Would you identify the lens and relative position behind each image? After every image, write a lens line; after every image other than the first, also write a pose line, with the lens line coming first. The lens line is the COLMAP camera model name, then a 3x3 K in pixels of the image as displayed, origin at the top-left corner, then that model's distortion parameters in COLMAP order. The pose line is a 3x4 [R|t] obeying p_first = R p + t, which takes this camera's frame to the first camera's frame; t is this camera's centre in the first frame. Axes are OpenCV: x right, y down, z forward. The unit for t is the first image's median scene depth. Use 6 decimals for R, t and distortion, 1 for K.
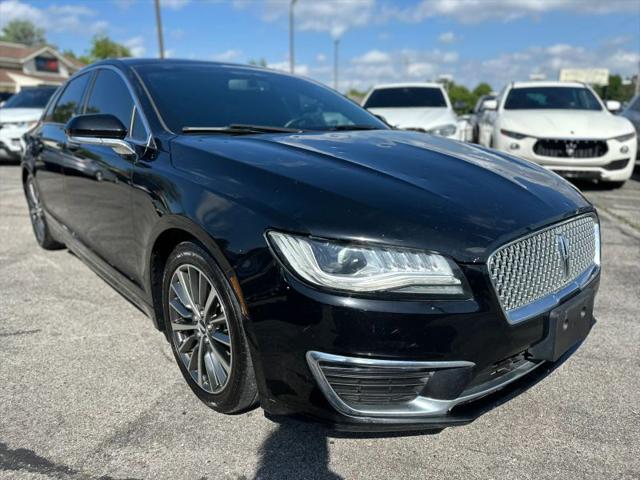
lens RADIAL K [[476.6, 0, 322.0], [0, 476.6, 244.0], [0, 0, 1]] dist [0.018821, -0.019988]
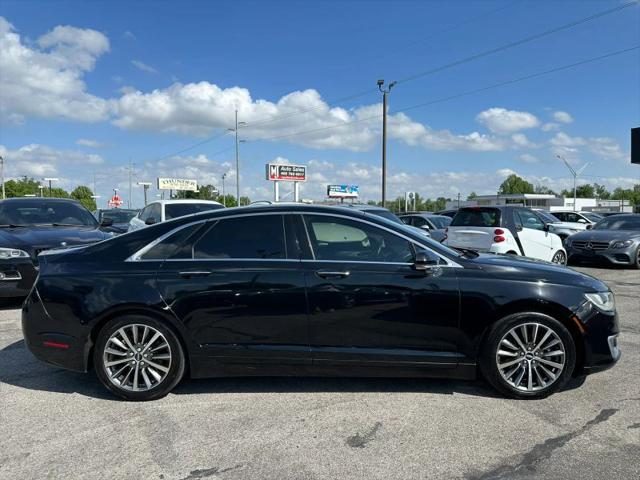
lens RADIAL K [[476.6, 0, 316.7], [0, 476.6, 233.9], [0, 0, 1]] dist [0.018821, -0.019988]
pose [[0.653575, -0.047527, 0.755368, -2.419357], [0.211031, 0.969890, -0.121567, -0.273323], [-0.726846, 0.238859, 0.643926, 0.279614]]
